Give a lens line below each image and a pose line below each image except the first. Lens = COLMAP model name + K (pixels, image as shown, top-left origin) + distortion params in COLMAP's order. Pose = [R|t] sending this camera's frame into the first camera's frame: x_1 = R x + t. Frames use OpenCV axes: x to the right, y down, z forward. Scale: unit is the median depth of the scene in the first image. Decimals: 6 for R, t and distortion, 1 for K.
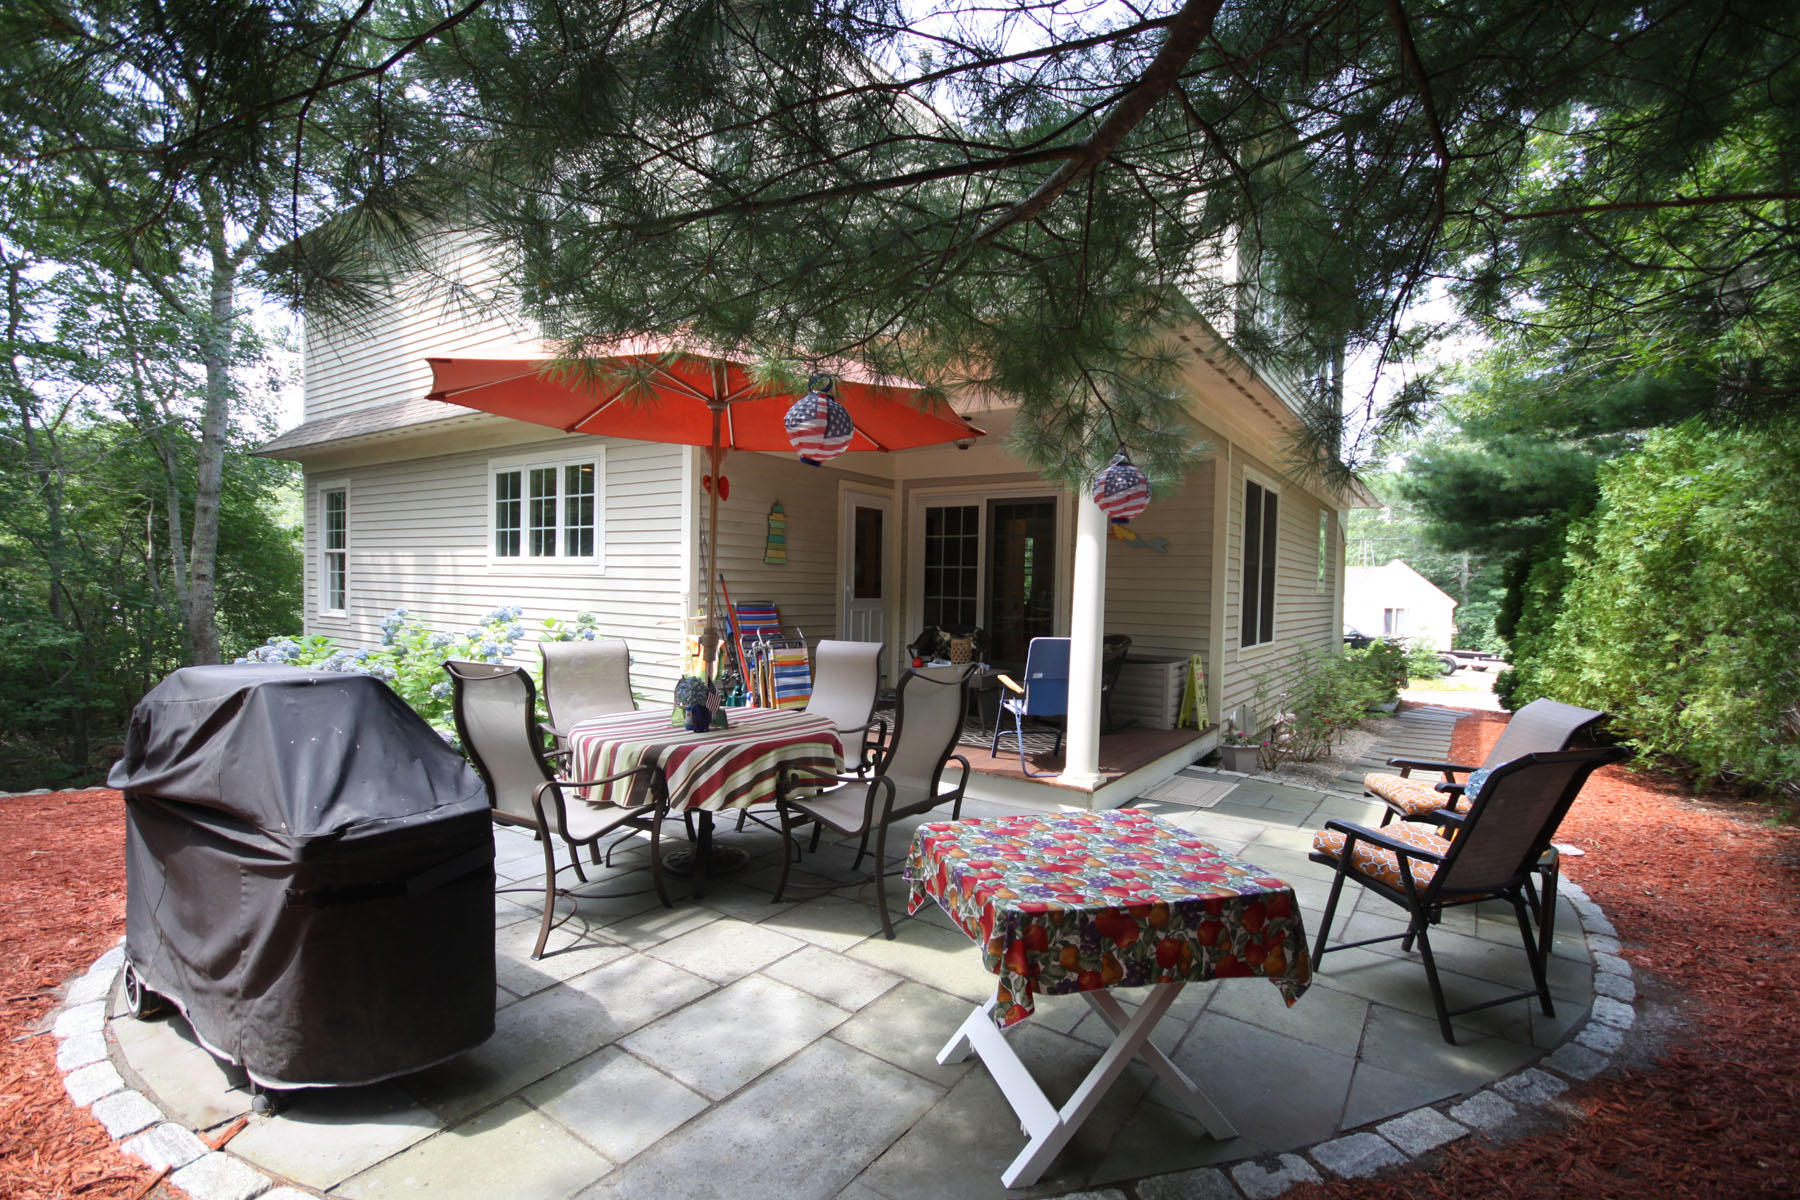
lens RADIAL K [[832.7, 0, 899.1], [0, 832.7, 600.0], [0, 0, 1]] dist [-0.001265, -0.003805]
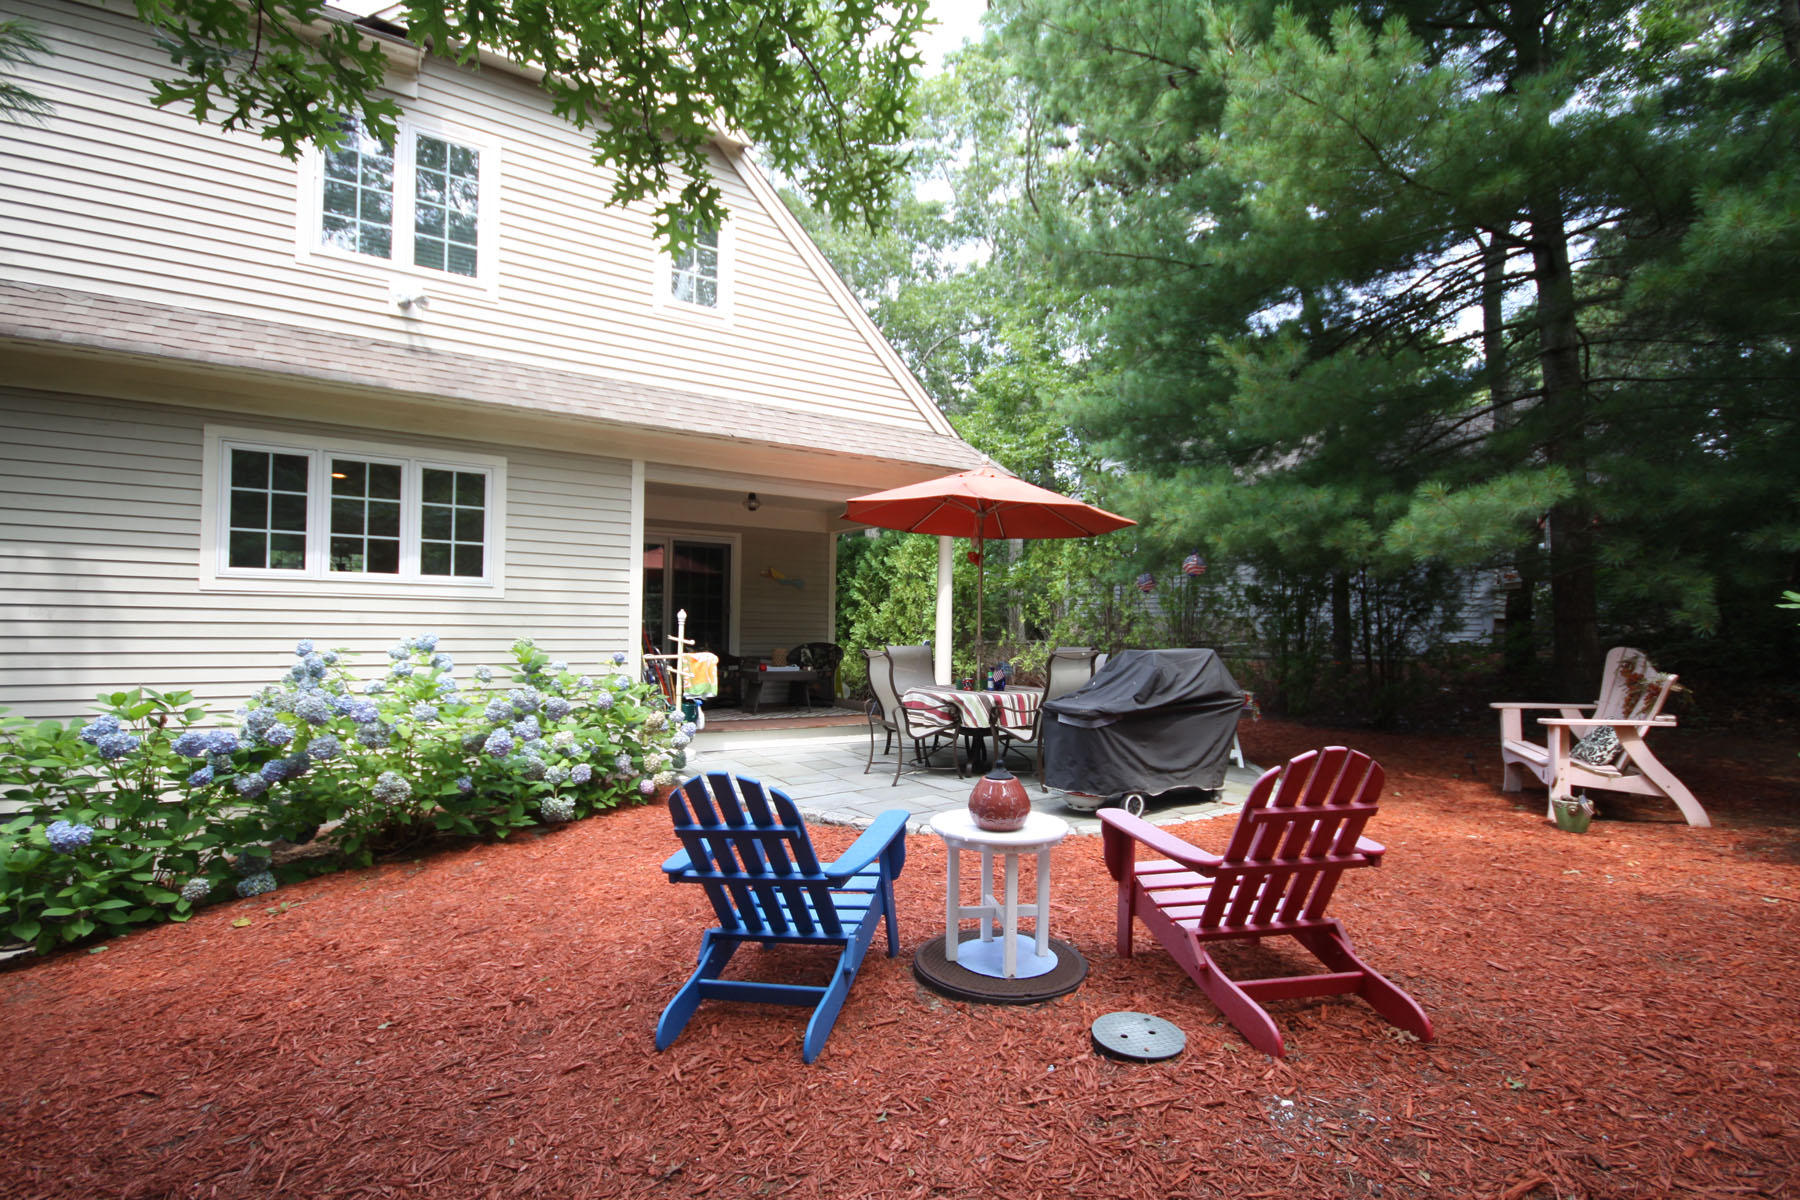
lens RADIAL K [[832.7, 0, 908.4], [0, 832.7, 612.9], [0, 0, 1]] dist [-0.001265, -0.003805]
pose [[0.388825, -0.002308, 0.921309, -0.978995], [0.008690, 0.999962, -0.001163, -0.008855], [-0.921270, 0.008458, 0.388831, 0.221508]]
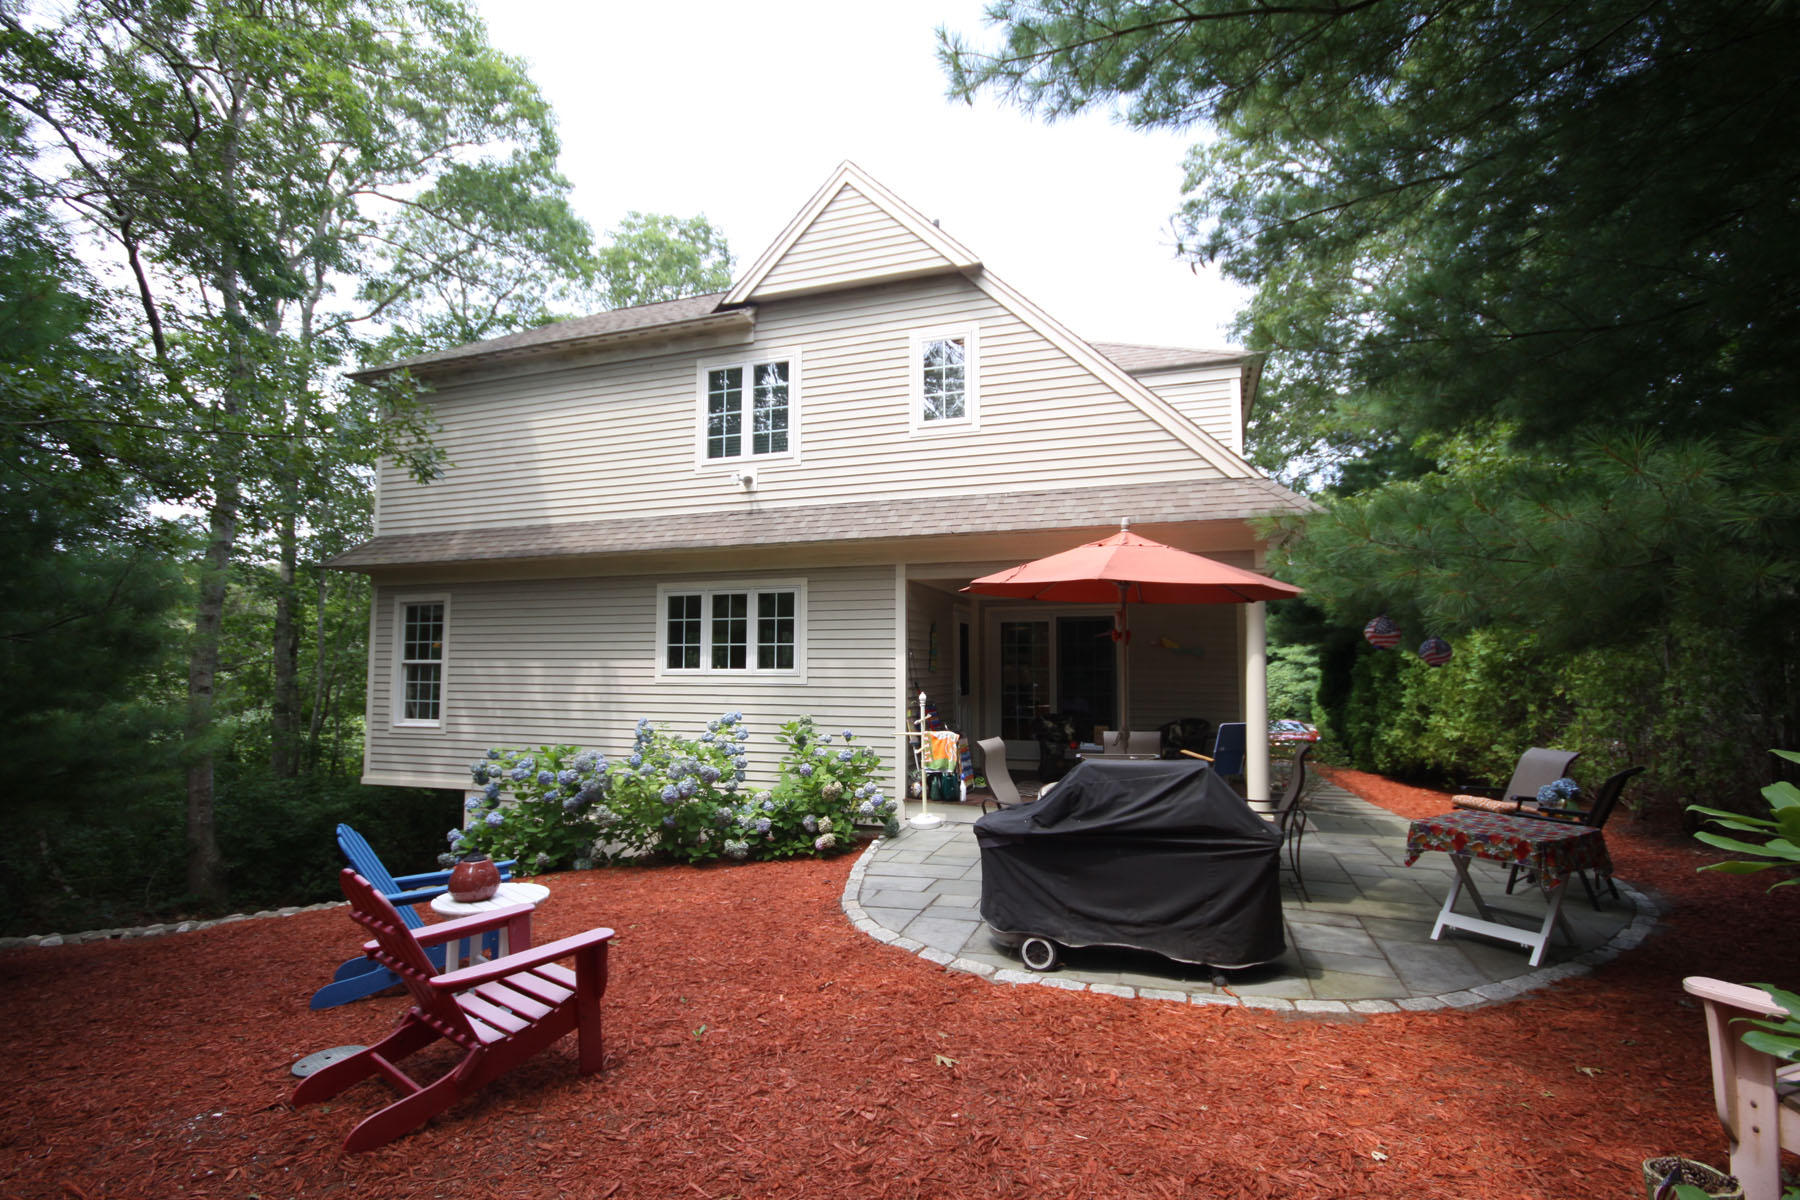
lens RADIAL K [[832.7, 0, 900.7], [0, 832.7, 611.8], [0, 0, 1]] dist [-0.001265, -0.003805]
pose [[0.963069, -0.001510, 0.269251, -0.523076], [0.024158, 0.996436, -0.080822, -0.032429], [-0.268169, 0.084342, 0.959673, -0.199504]]
